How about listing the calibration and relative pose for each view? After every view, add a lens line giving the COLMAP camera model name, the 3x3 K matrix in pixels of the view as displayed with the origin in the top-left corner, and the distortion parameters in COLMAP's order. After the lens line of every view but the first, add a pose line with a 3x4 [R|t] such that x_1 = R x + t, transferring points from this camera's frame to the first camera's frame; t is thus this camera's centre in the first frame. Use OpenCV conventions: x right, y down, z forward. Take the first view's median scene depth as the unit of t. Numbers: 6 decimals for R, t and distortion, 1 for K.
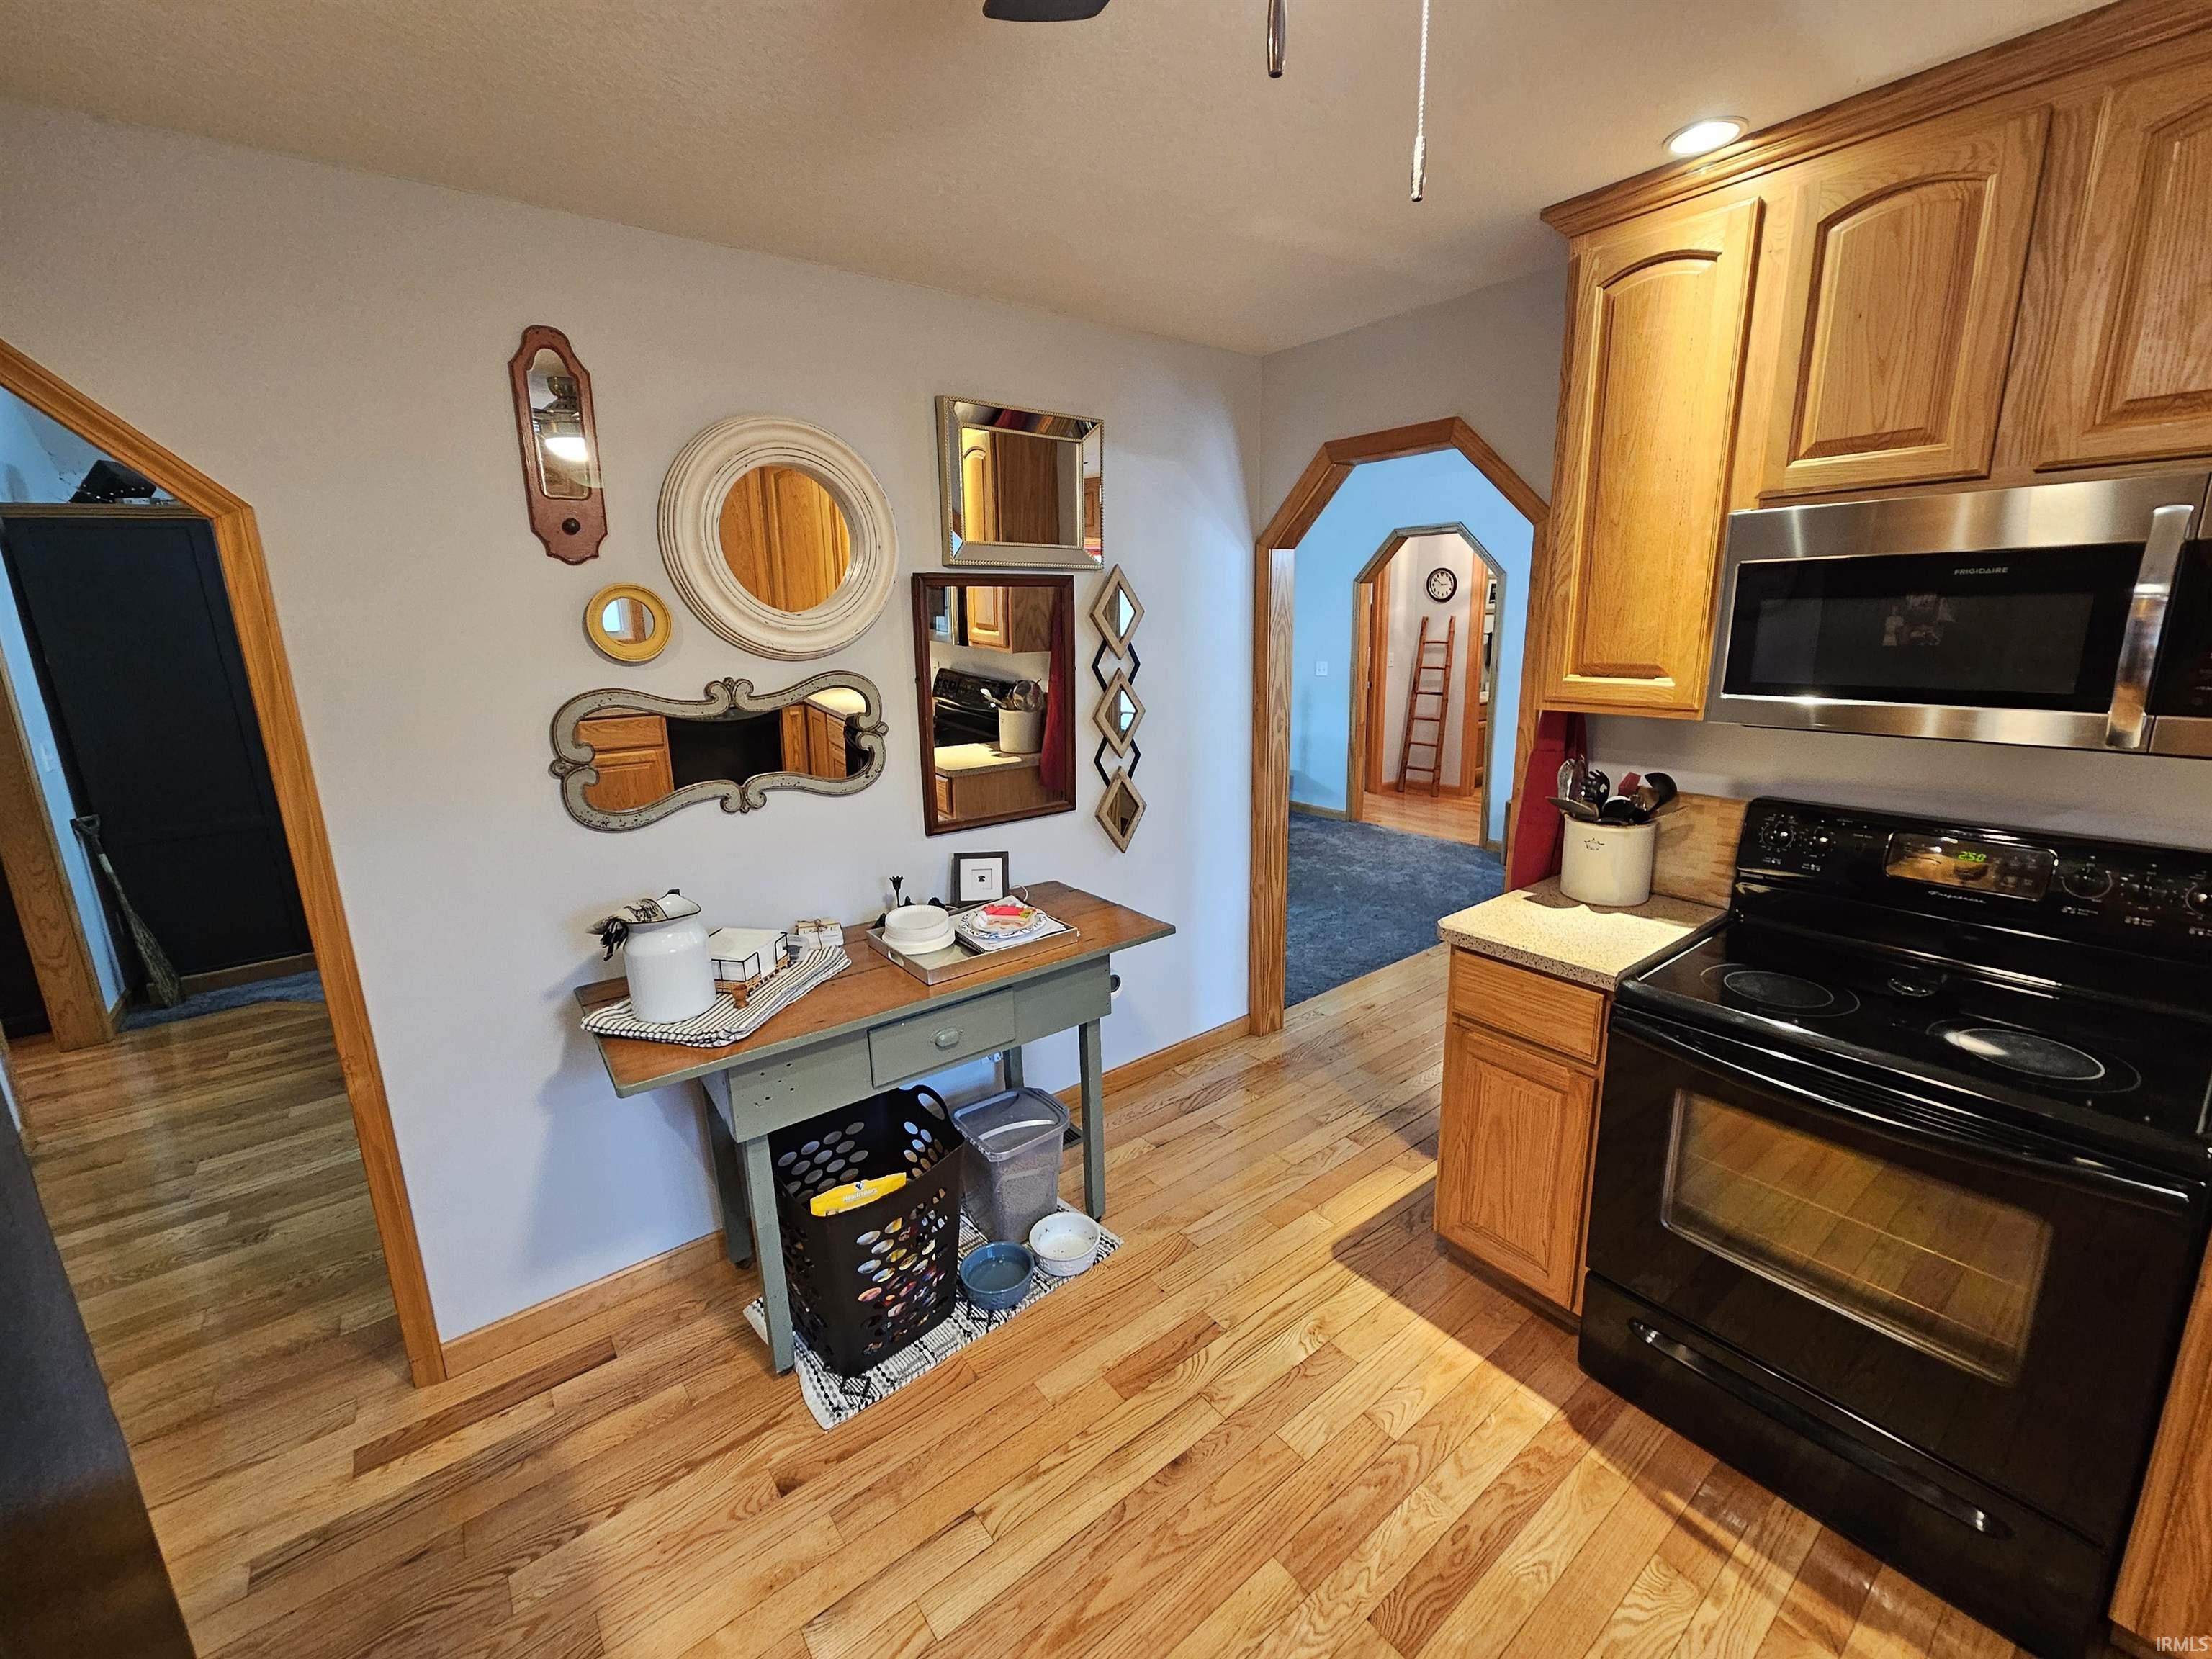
lens RADIAL K [[915.6, 0, 1118.0], [0, 915.6, 817.1], [0, 0, 1]] dist [0.002624, -0.000145]
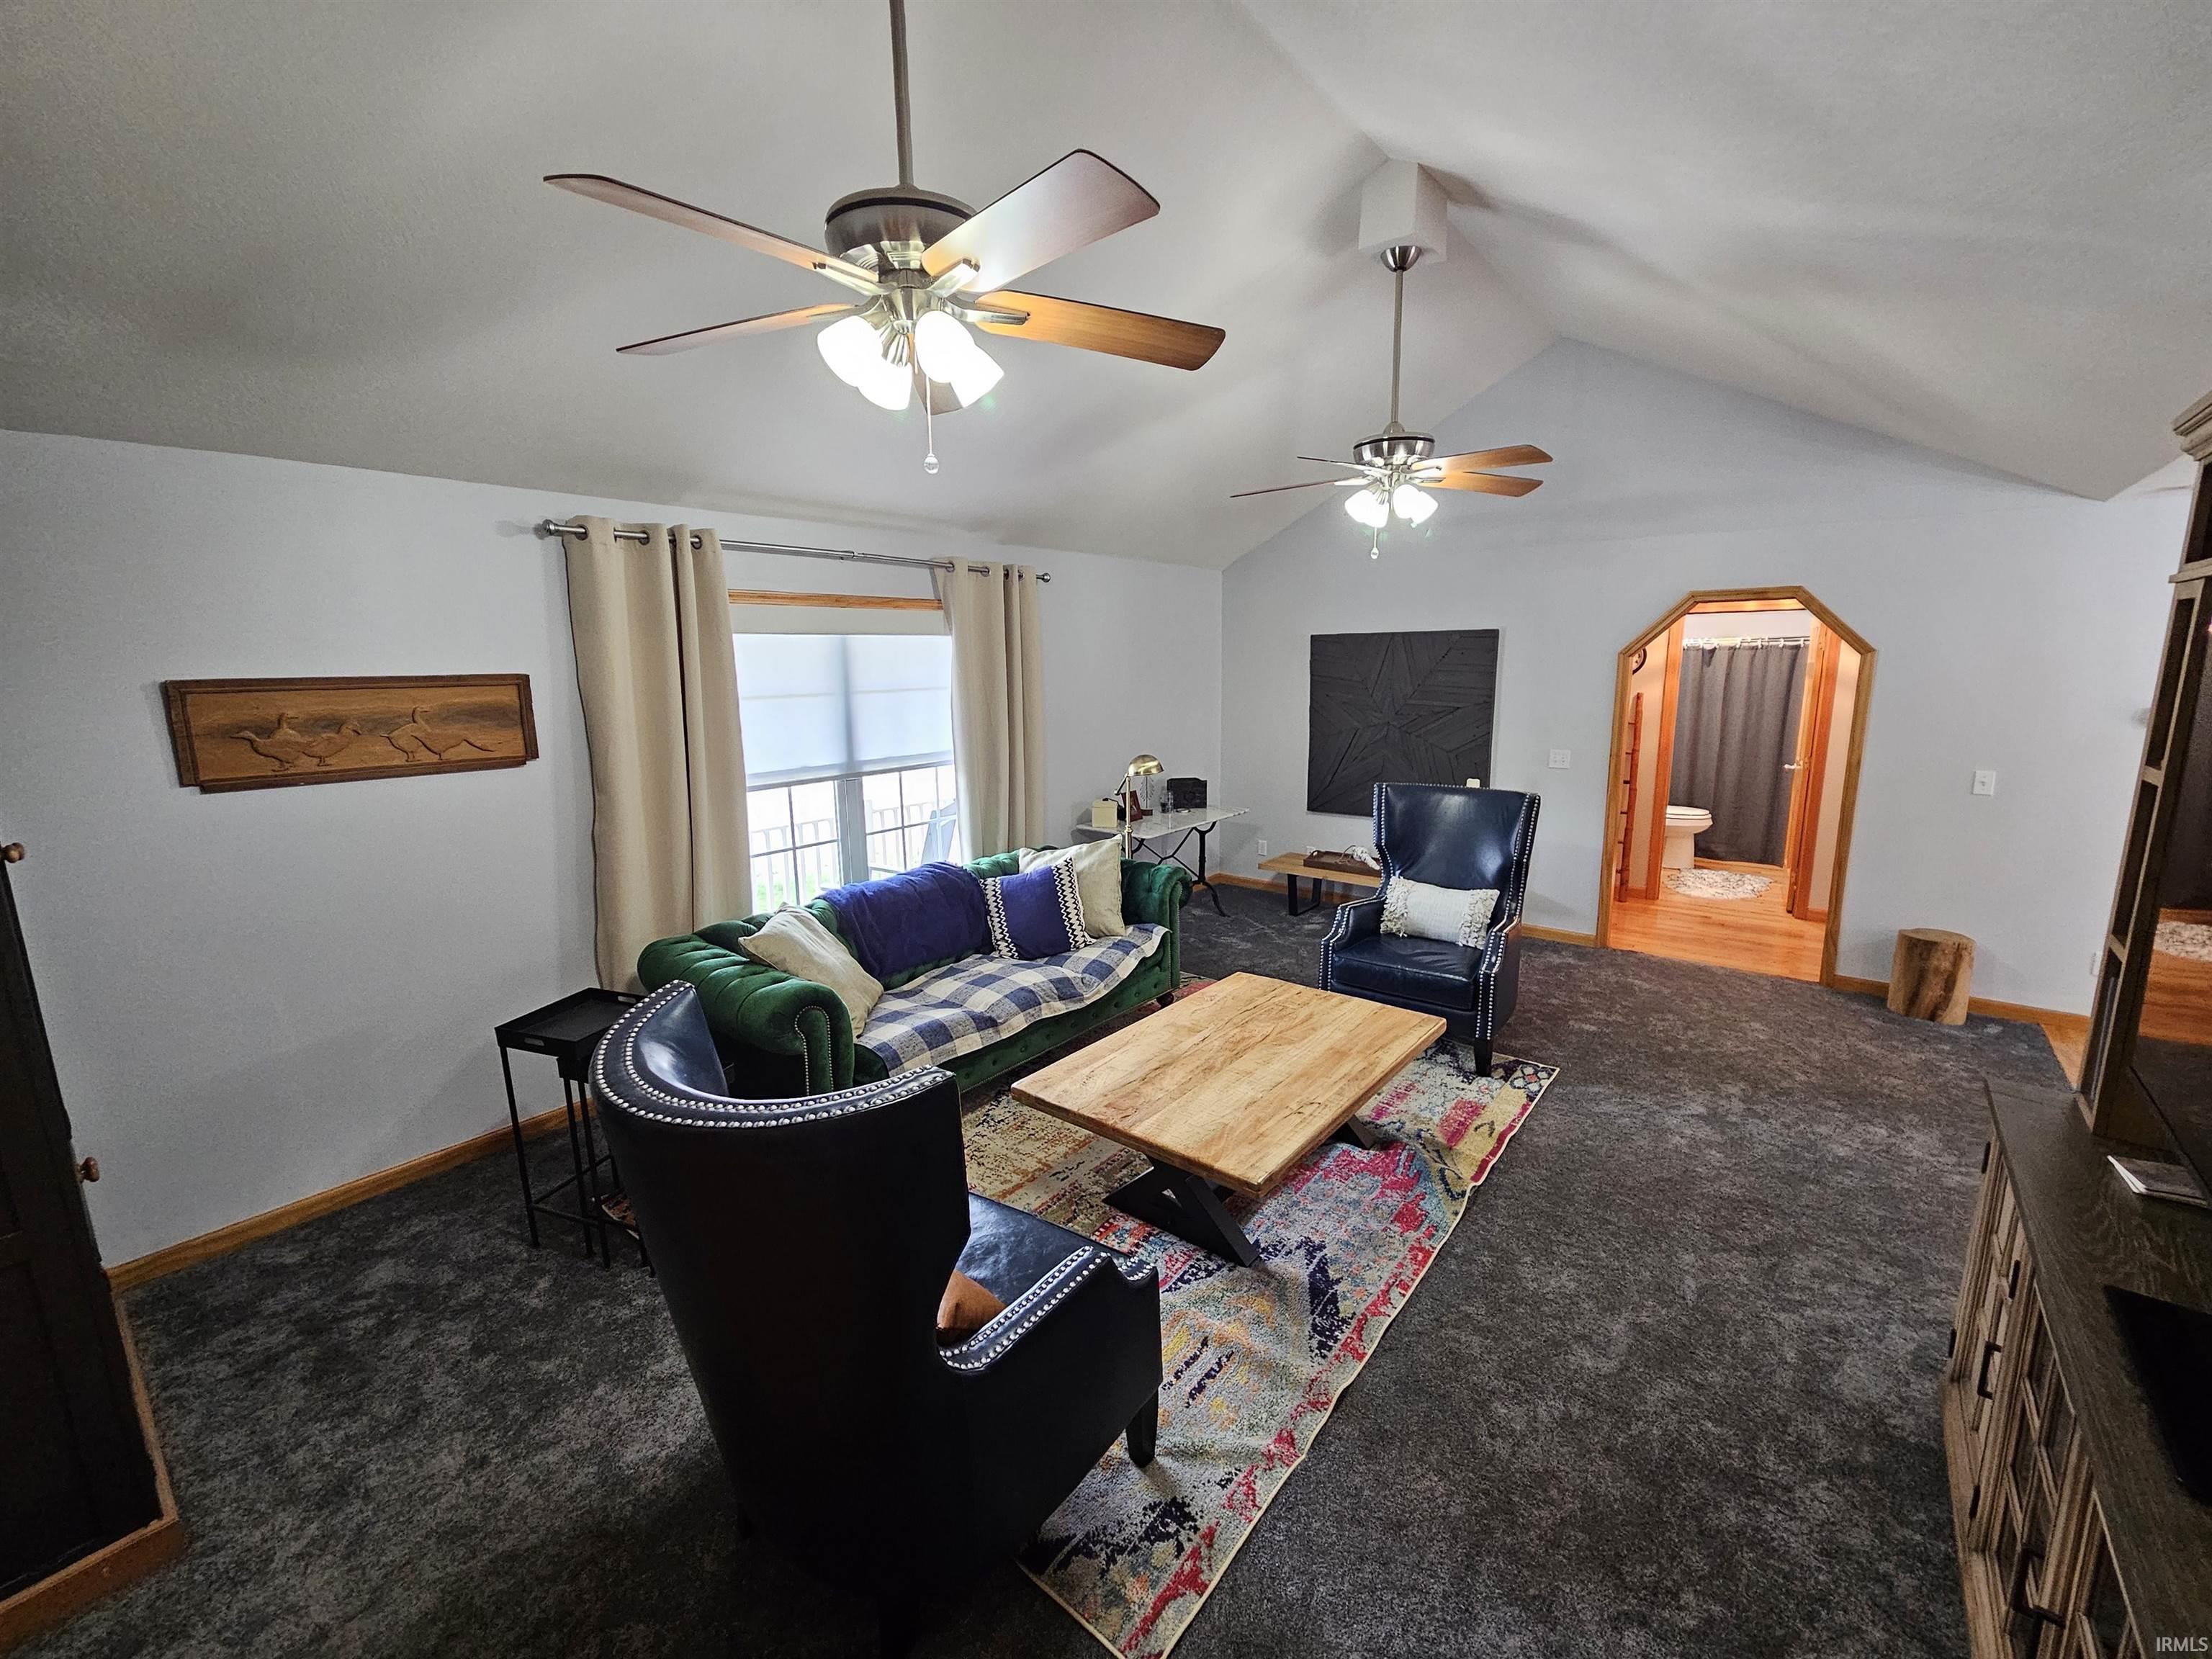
lens RADIAL K [[915.6, 0, 1118.0], [0, 915.6, 817.1], [0, 0, 1]] dist [0.002624, -0.000145]
pose [[0.972243, -0.030214, 0.232016, -0.344216], [0.043350, 0.997720, -0.051729, -0.086346], [-0.229924, 0.060351, 0.971336, 0.304991]]
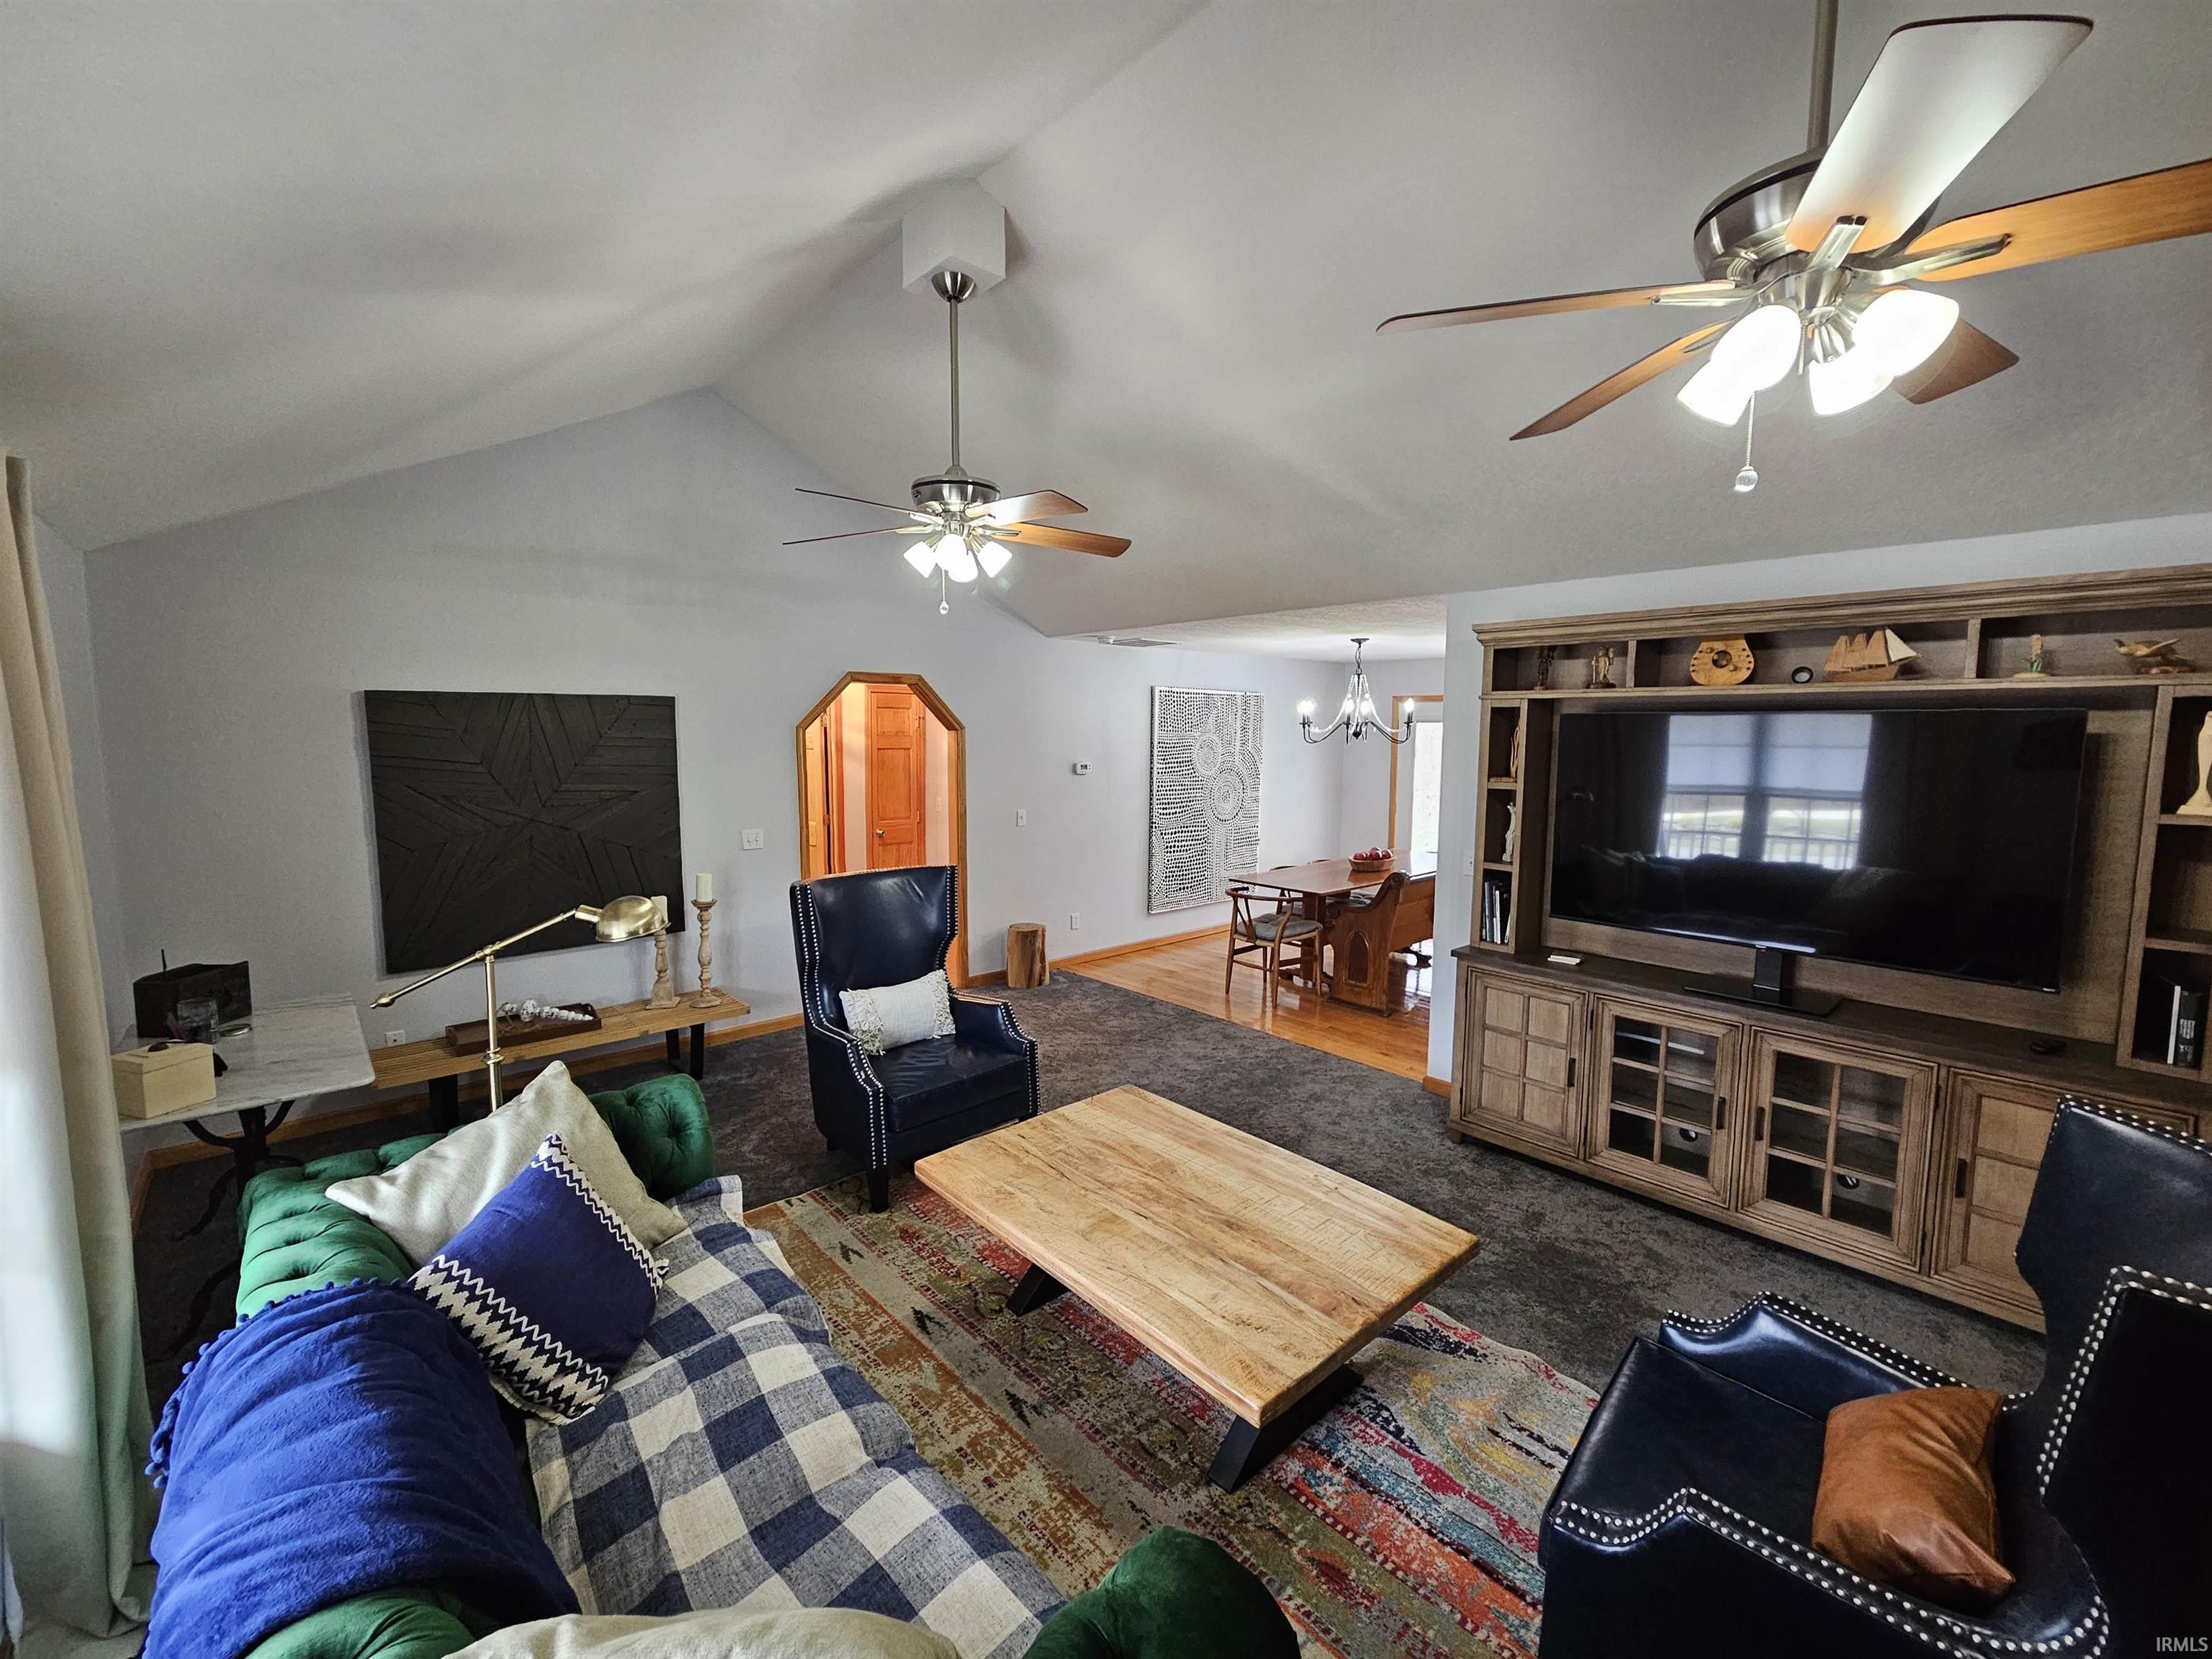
lens RADIAL K [[908.8, 0, 1113.9], [0, 908.8, 818.4], [0, 0, 1]] dist [-0.000601, -0.000096]
pose [[-0.073973, -0.079848, 0.994058, -0.533245], [0.223438, 0.970121, 0.094552, -0.180793], [-0.971907, 0.229104, -0.053922, 0.737688]]
